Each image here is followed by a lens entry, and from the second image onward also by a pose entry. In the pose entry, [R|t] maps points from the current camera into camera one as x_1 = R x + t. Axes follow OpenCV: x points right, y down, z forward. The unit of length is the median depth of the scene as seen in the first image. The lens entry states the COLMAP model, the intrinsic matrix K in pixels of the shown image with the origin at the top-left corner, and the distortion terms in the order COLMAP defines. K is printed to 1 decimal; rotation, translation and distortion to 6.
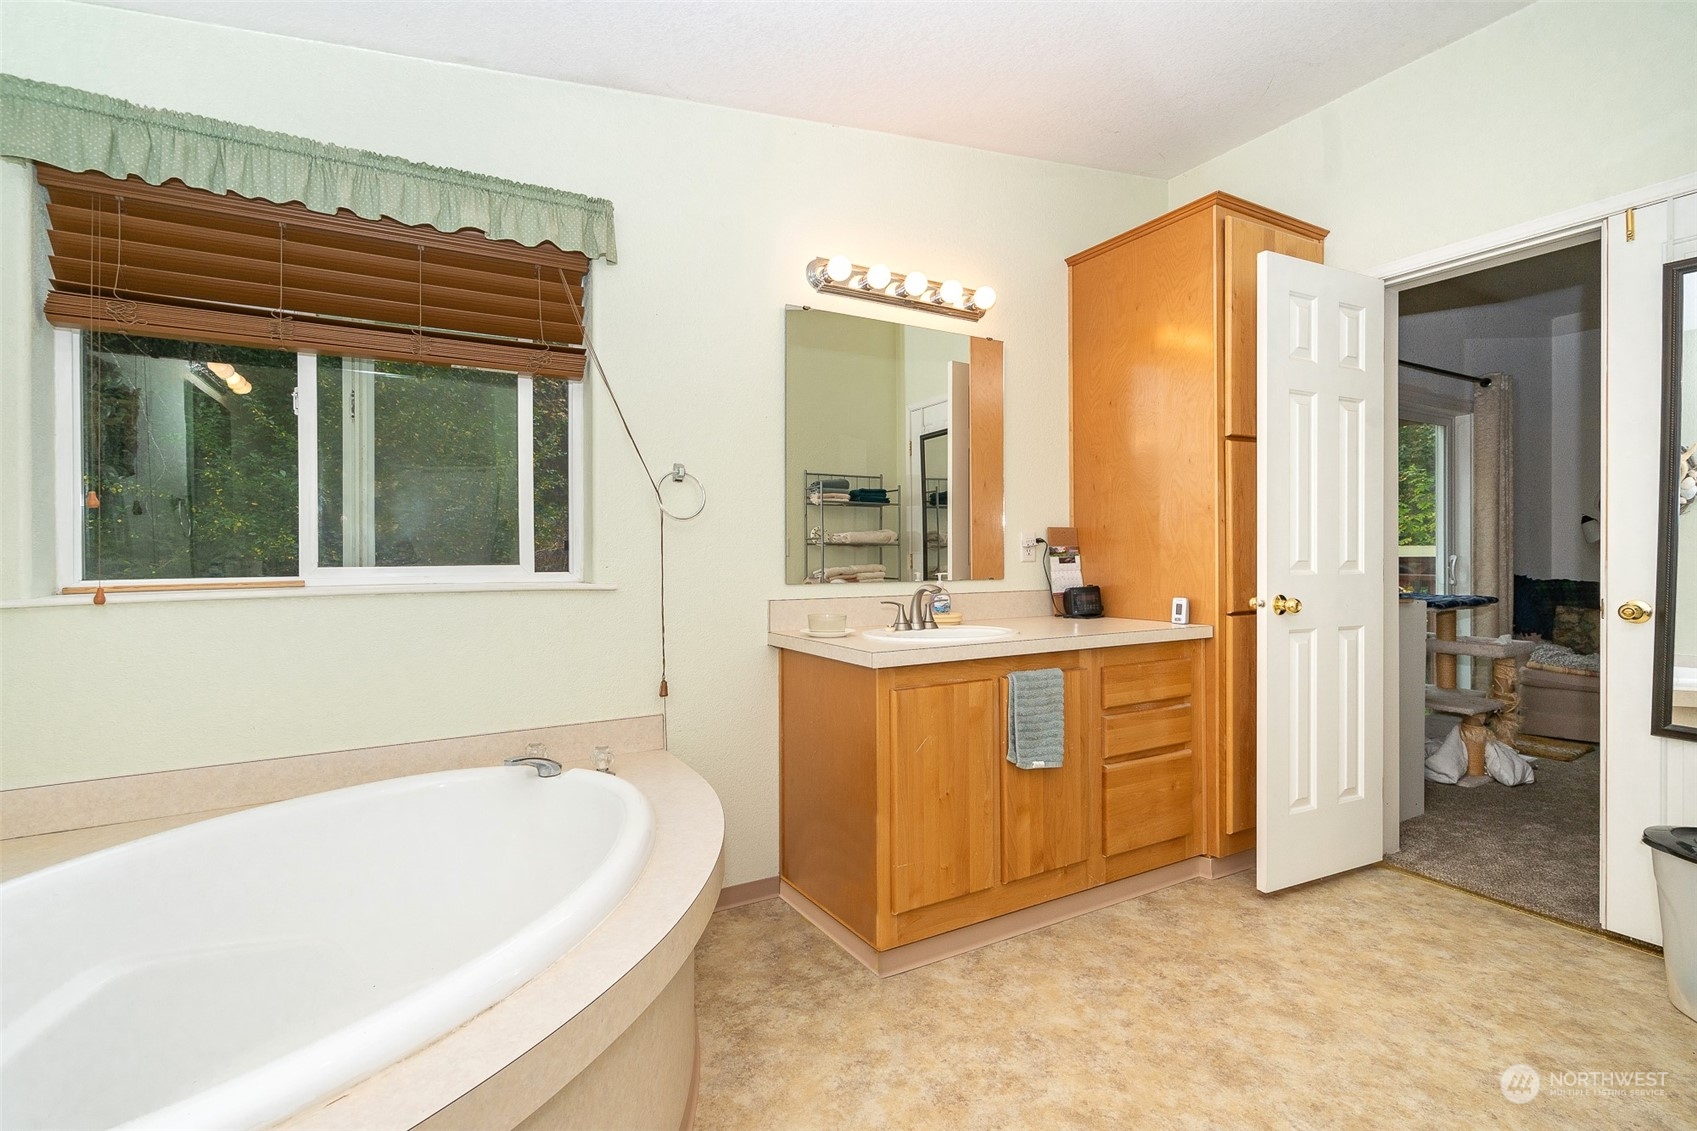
lens RADIAL K [[793.4, 0, 848.5], [0, 793.4, 565.5], [0, 0, 1]] dist [-0.000350, -0.000218]
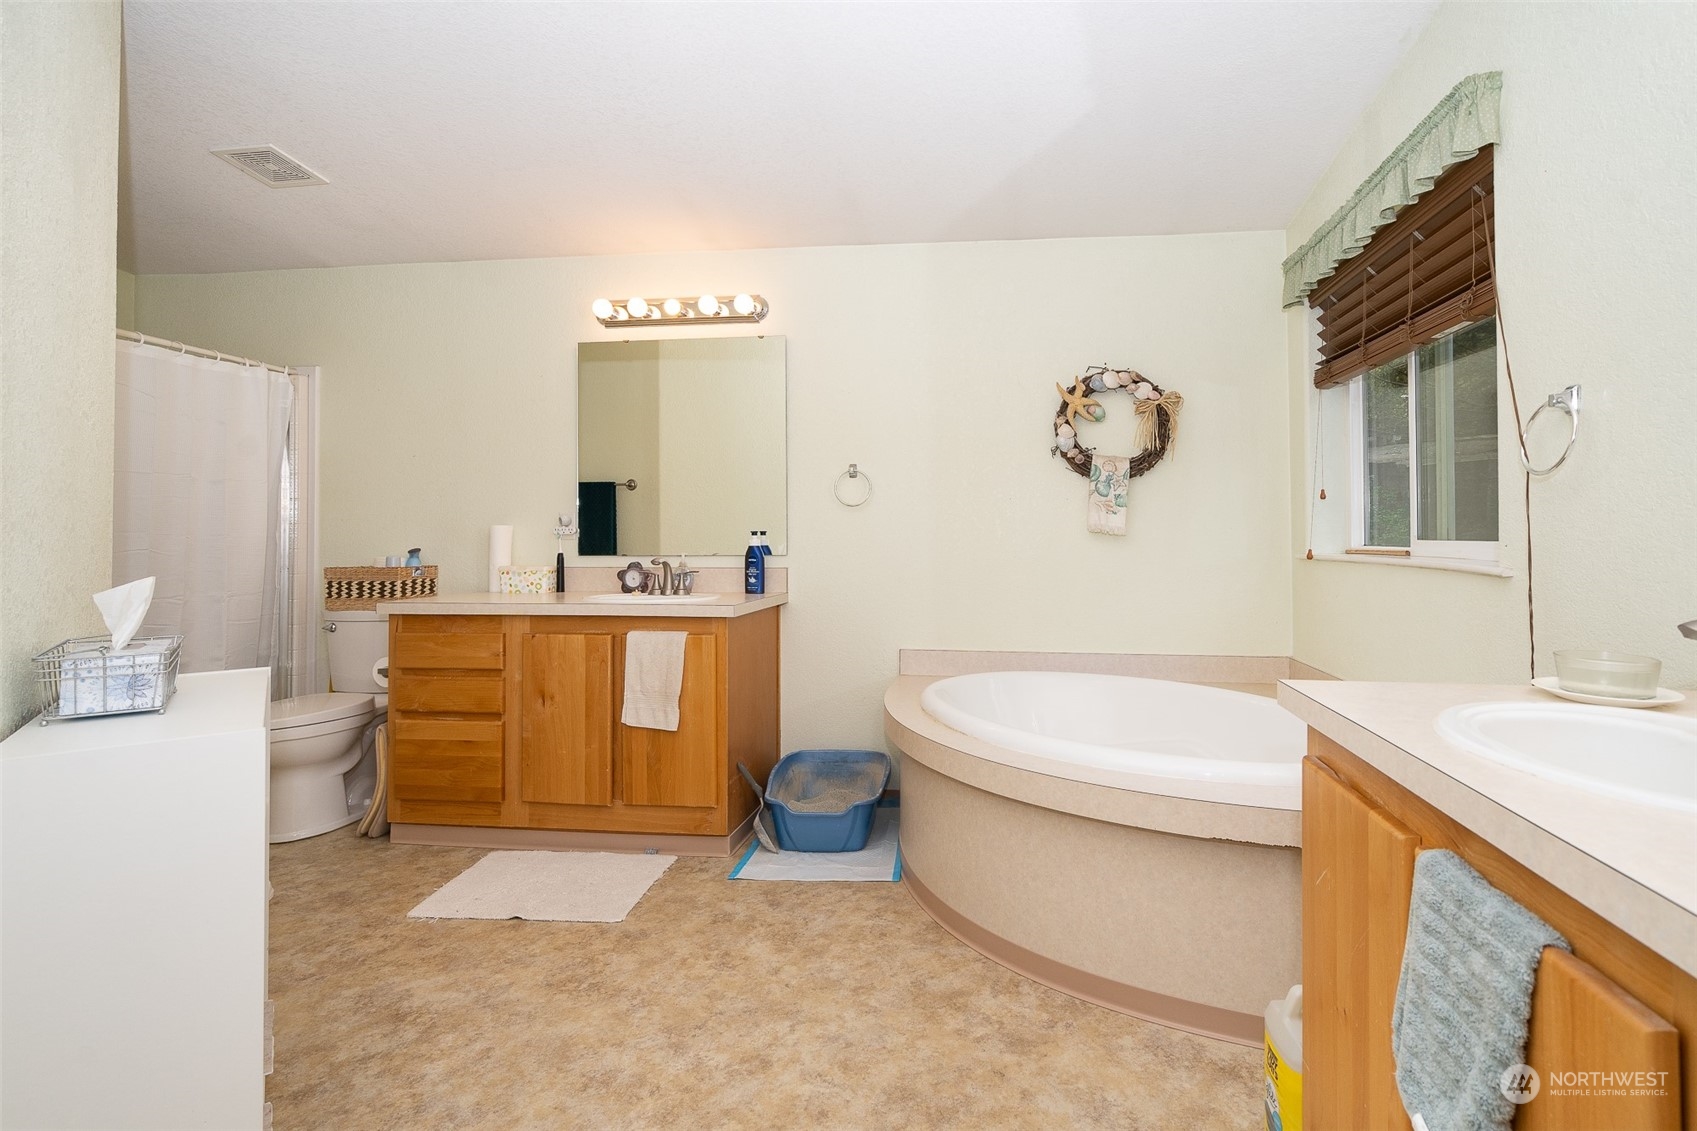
lens RADIAL K [[782.1, 0, 851.8], [0, 782.1, 549.3], [0, 0, 1]] dist [0.001119, -0.000200]
pose [[-0.670036, 0.012409, -0.742225, 1.295952], [-0.002115, 0.999824, 0.018625, -0.008442], [0.742326, 0.014049, -0.669892, 1.482840]]
